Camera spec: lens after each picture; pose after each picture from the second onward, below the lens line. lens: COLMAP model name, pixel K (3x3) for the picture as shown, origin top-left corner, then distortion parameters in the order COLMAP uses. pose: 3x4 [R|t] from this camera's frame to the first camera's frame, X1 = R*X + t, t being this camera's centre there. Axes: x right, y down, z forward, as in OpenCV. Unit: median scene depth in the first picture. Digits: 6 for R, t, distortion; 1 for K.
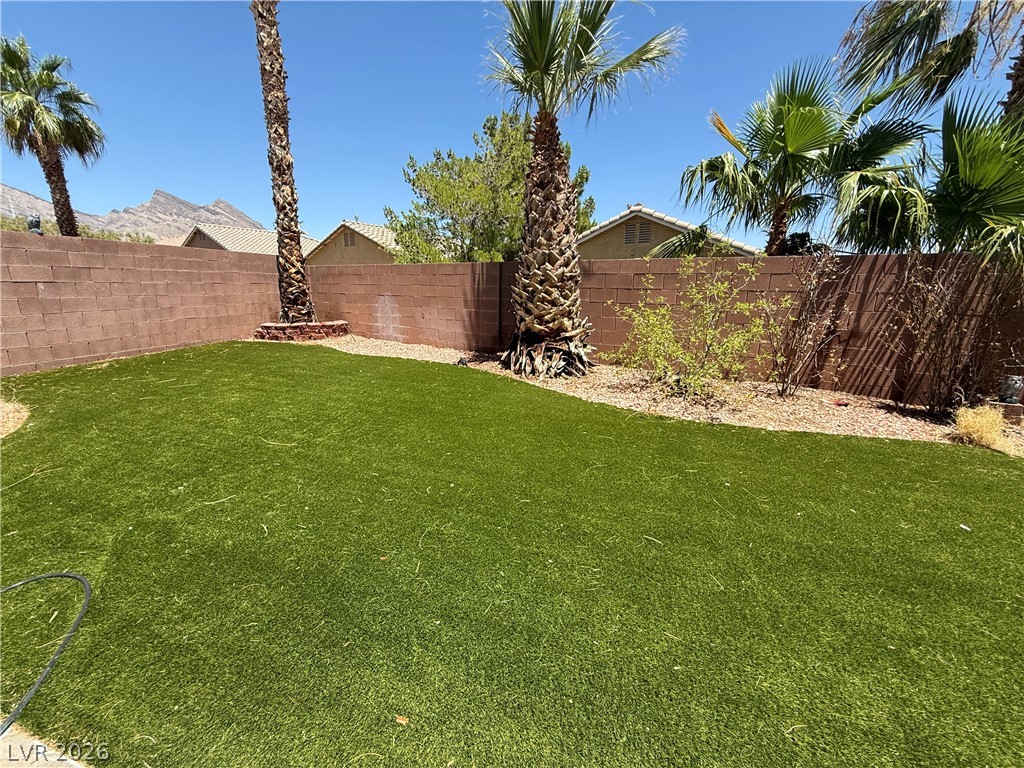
lens RADIAL K [[406.4, 0, 508.3], [0, 406.4, 384.1], [0, 0, 1]] dist [0.000174, 0.000351]
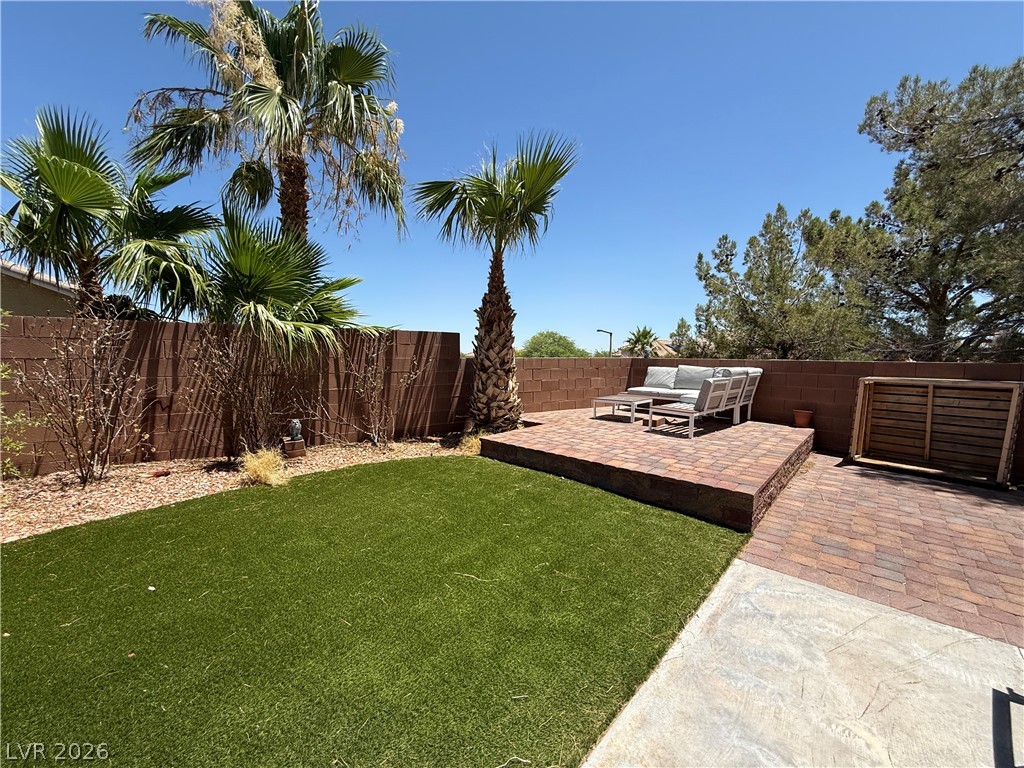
lens RADIAL K [[406.4, 0, 508.3], [0, 406.4, 384.1], [0, 0, 1]] dist [0.000174, 0.000351]
pose [[0.437657, -0.076889, 0.895849, 0.338141], [0.219034, 0.975439, -0.023286, 0.042184], [-0.872055, 0.206413, 0.443749, -0.155559]]
